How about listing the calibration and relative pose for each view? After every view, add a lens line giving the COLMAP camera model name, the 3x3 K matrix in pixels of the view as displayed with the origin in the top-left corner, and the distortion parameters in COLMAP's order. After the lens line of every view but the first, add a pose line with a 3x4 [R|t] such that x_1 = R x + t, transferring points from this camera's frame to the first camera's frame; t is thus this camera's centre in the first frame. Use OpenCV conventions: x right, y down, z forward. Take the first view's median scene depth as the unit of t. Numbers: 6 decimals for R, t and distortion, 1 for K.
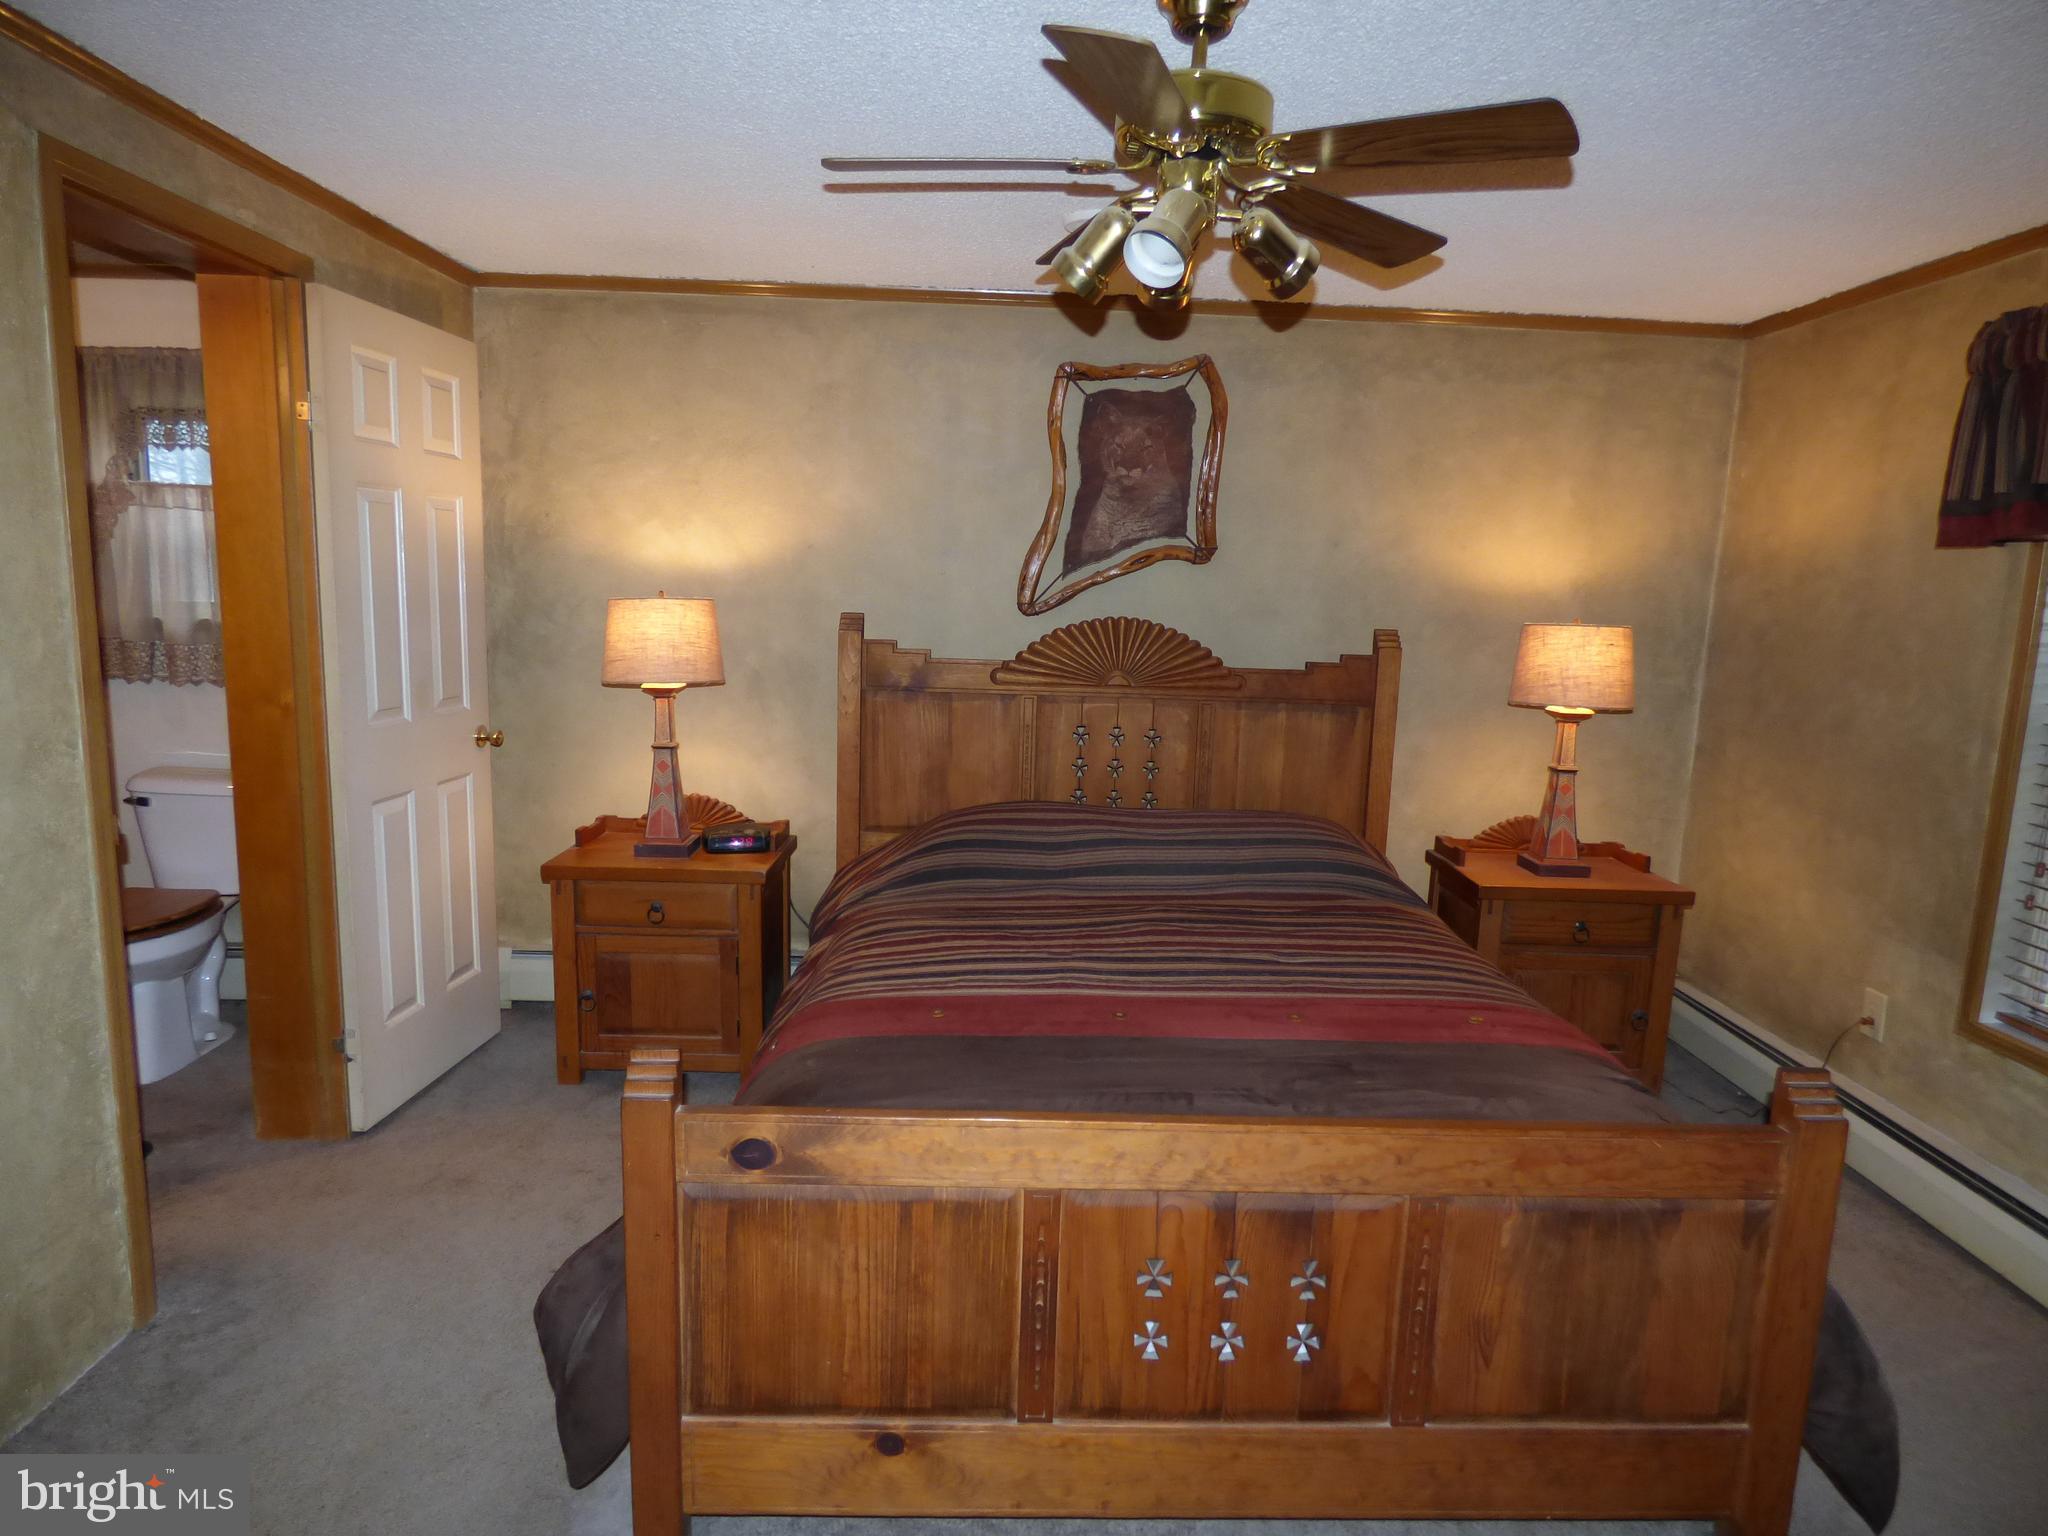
lens RADIAL K [[1223.0, 0, 1017.5], [0, 1223.0, 765.2], [0, 0, 1]] dist [-0.007859, -0.003107]
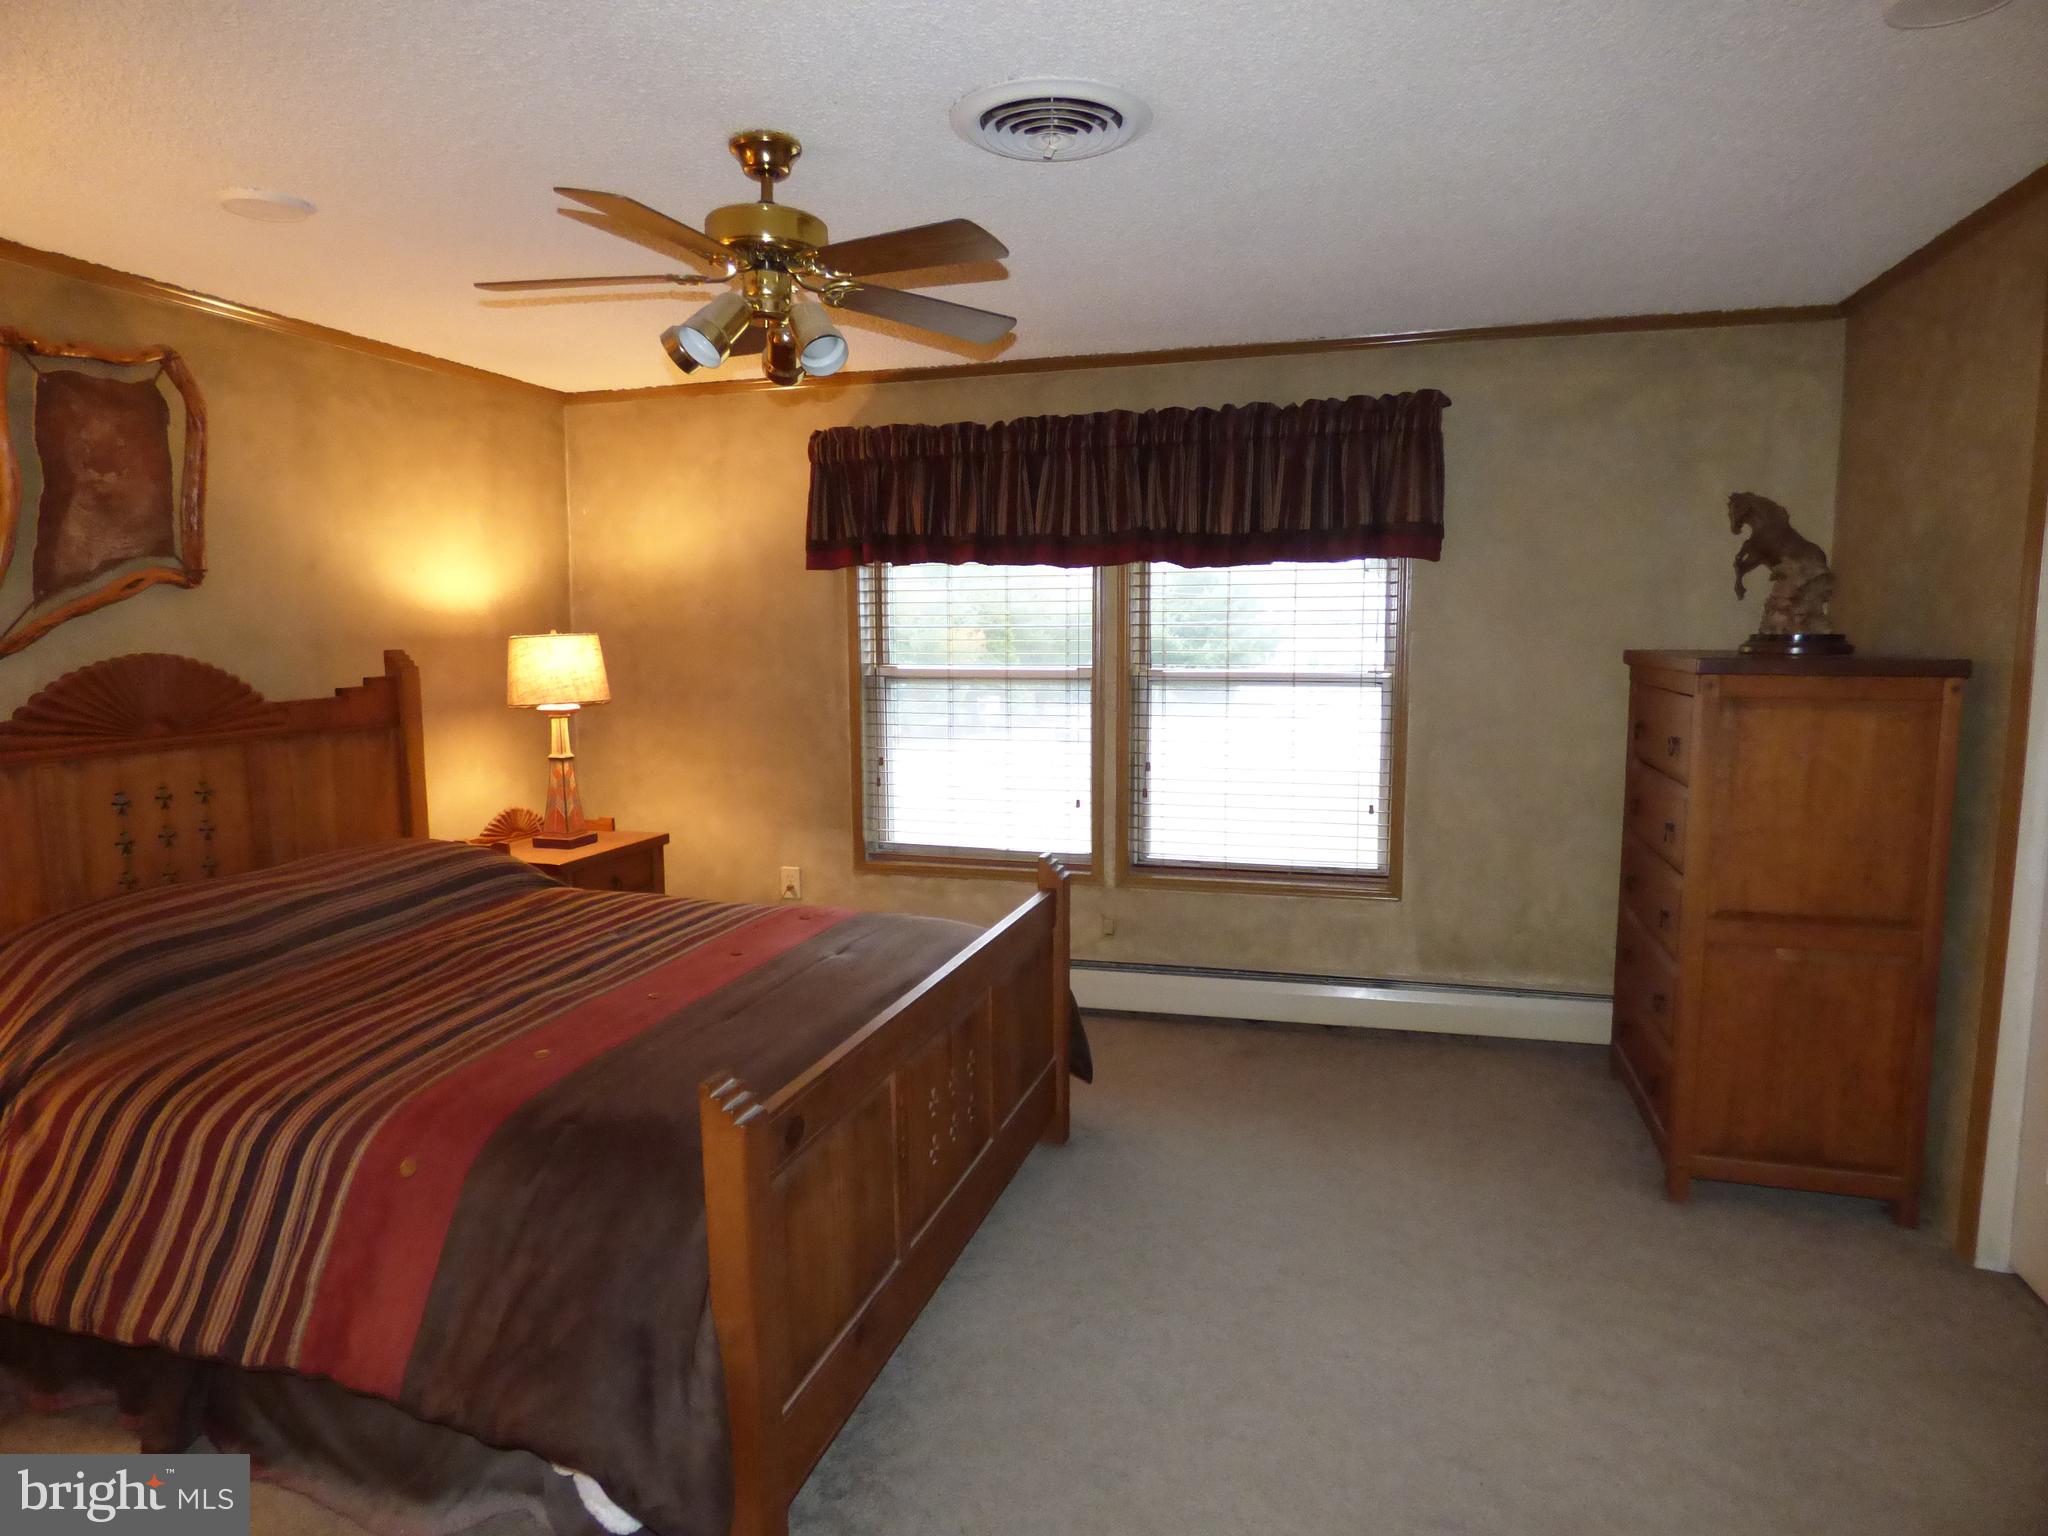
lens RADIAL K [[1212.4, 0, 1020.2], [0, 1212.4, 770.1], [0, 0, 1]] dist [-0.006057, -0.002374]
pose [[0.318827, -0.150753, 0.935747, -0.495209], [0.162113, 0.981395, 0.102872, -0.032717], [-0.933846, 0.118898, 0.337334, 0.187951]]
